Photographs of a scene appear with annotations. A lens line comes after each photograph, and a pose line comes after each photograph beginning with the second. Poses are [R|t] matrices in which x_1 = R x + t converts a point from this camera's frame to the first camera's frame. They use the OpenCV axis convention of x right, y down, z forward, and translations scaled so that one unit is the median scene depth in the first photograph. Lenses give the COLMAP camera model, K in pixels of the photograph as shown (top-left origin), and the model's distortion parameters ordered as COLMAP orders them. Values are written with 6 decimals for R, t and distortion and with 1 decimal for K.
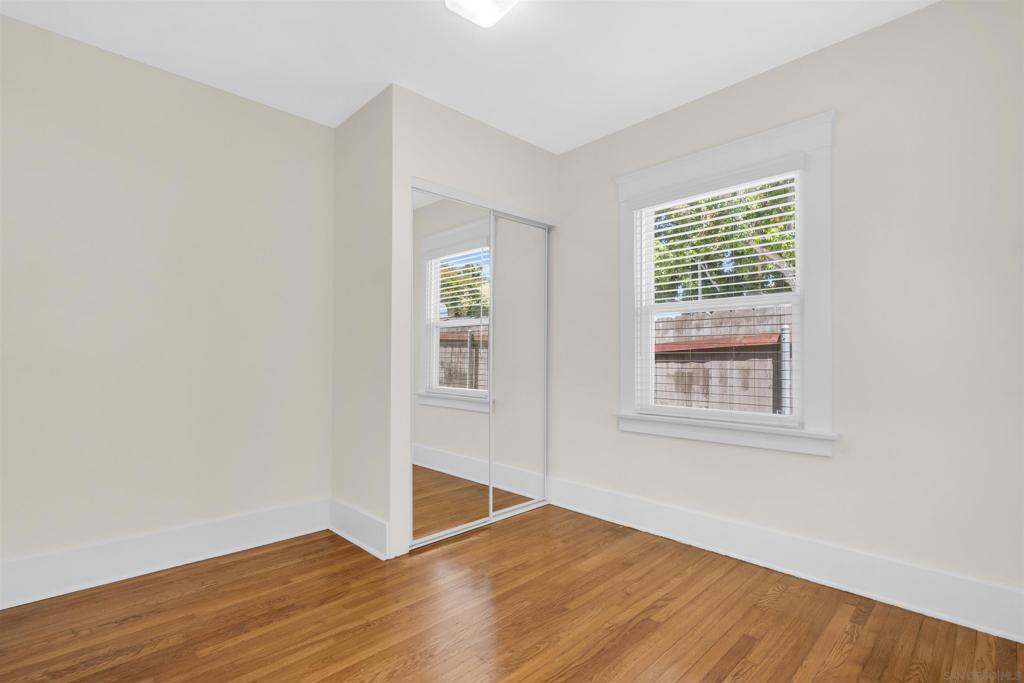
lens RADIAL K [[473.7, 0, 507.4], [0, 473.7, 346.4], [0, 0, 1]] dist [-0.002280, -0.000800]
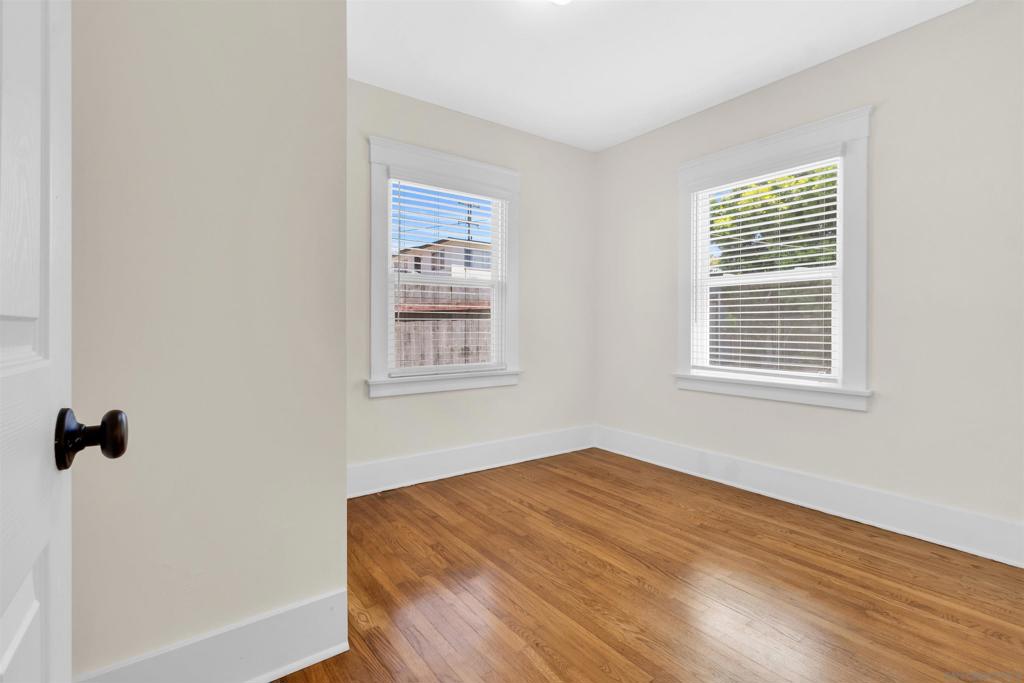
lens RADIAL K [[473.7, 0, 507.5], [0, 473.7, 334.0], [0, 0, 1]] dist [-0.002280, -0.000800]
pose [[0.125345, -0.007265, 0.992087, -0.946399], [-0.023518, 0.999670, 0.010292, 0.041711], [-0.991834, -0.024622, 0.125133, 0.832633]]
